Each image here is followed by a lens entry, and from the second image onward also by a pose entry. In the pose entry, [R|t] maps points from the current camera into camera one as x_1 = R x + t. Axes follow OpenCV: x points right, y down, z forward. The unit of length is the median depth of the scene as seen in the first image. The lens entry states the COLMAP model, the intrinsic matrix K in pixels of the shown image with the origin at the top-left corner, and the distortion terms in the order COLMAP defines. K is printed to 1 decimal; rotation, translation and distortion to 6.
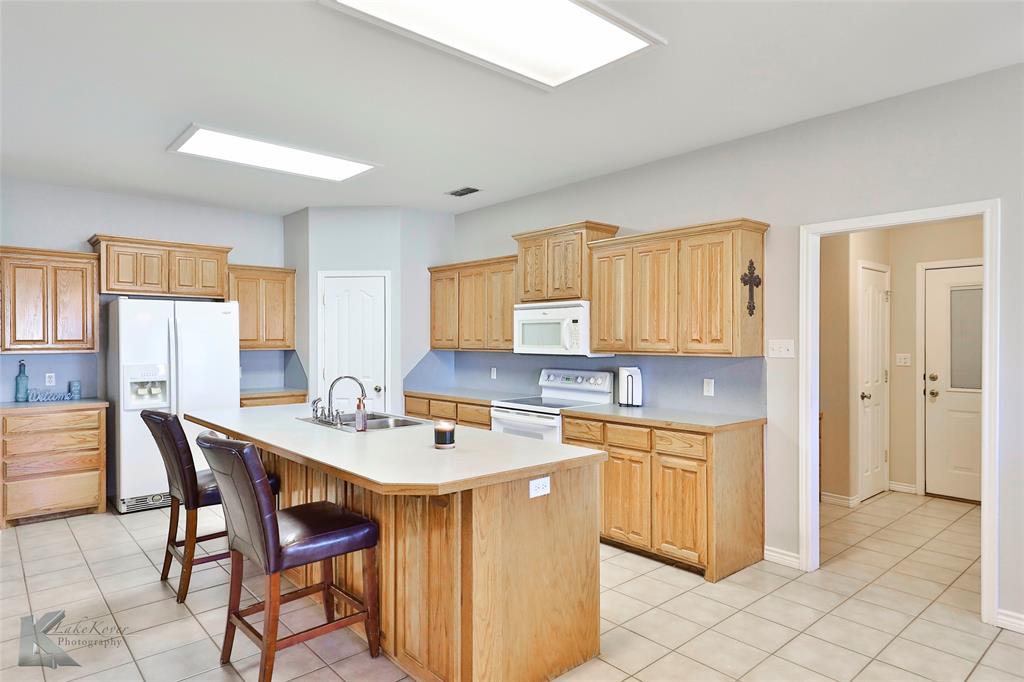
lens RADIAL K [[579.9, 0, 510.0], [0, 579.9, 343.8], [0, 0, 1]] dist [0.023458, -0.005992]
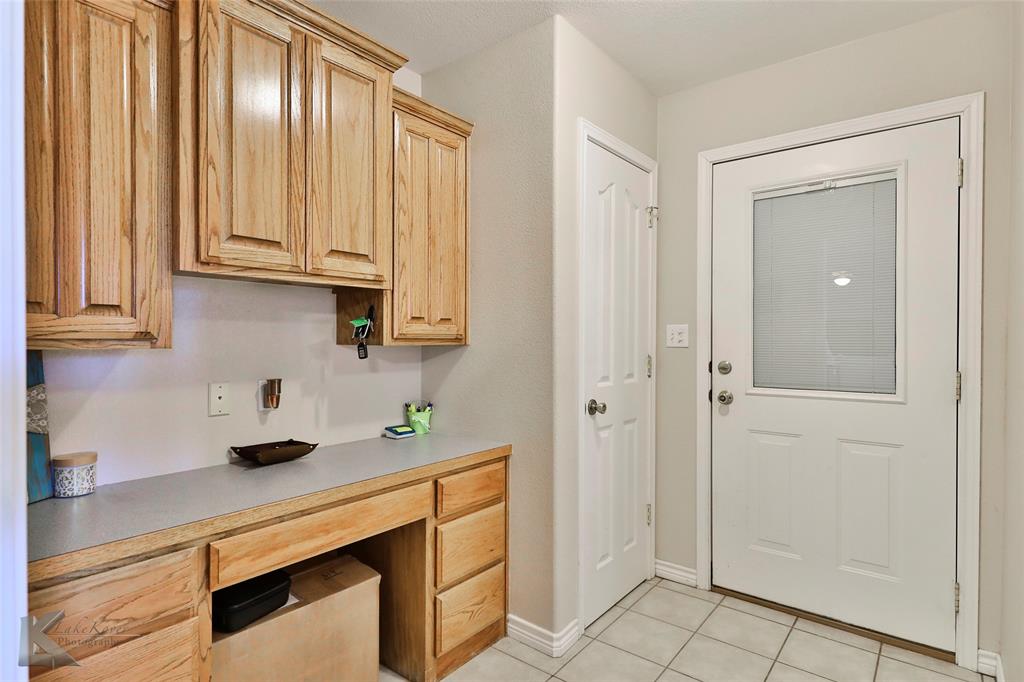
lens RADIAL K [[537.2, 0, 511.7], [0, 537.2, 341.8], [0, 0, 1]] dist [0.004067, 0.000259]
pose [[0.981887, 0.001934, 0.189456, 0.438520], [-0.001526, 0.999996, -0.002300, 0.035095], [-0.189460, 0.001970, 0.981886, 0.556638]]
